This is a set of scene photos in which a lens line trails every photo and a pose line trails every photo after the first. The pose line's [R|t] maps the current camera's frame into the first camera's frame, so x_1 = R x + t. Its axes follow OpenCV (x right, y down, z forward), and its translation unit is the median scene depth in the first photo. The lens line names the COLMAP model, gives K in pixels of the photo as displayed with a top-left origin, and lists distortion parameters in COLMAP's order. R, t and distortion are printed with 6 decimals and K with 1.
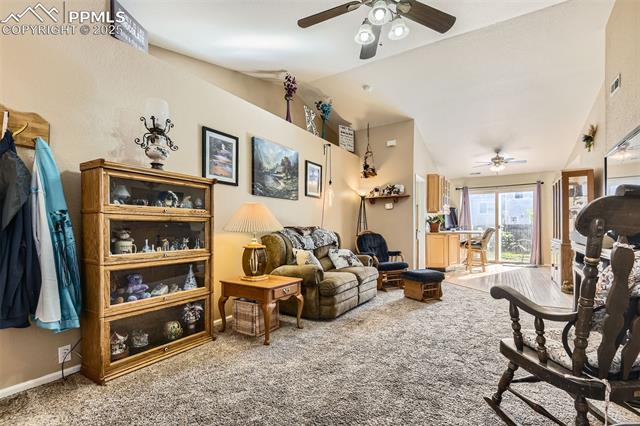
lens RADIAL K [[293.8, 0, 315.4], [0, 293.8, 227.8], [0, 0, 1]] dist [-0.013965, -0.001638]
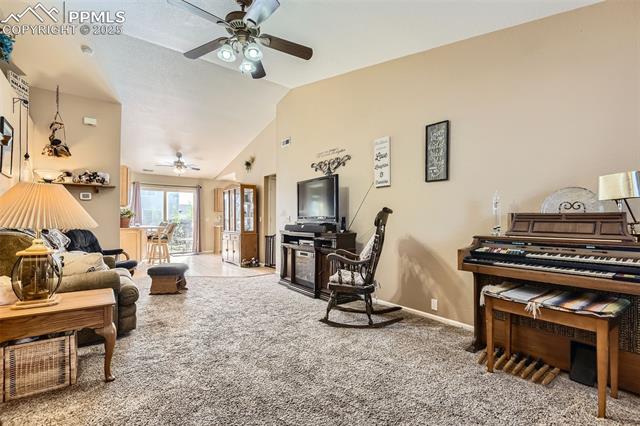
lens RADIAL K [[293.8, 0, 317.2], [0, 293.8, 219.4], [0, 0, 1]] dist [-0.013965, -0.001638]
pose [[0.338488, 0.012630, 0.940886, -0.426531], [-0.001385, 0.999916, -0.012924, 0.000537], [-0.940970, 0.003071, 0.338477, 0.164460]]
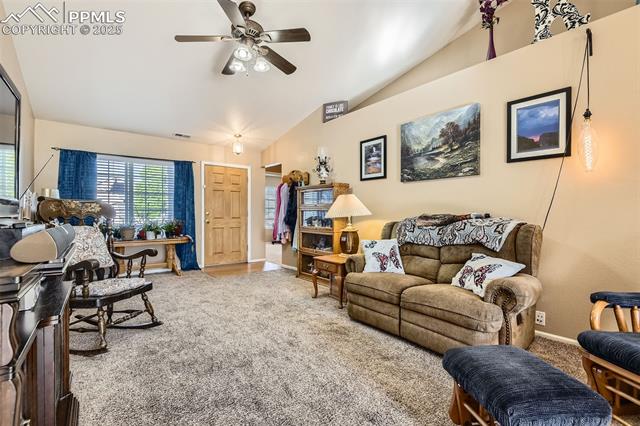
lens RADIAL K [[293.8, 0, 320.7], [0, 293.8, 212.1], [0, 0, 1]] dist [-0.013965, -0.001638]
pose [[-0.330069, -0.006169, -0.943937, 0.733296], [-0.006261, 0.999971, -0.004345, -0.004308], [0.943936, 0.004476, -0.330098, 0.946298]]
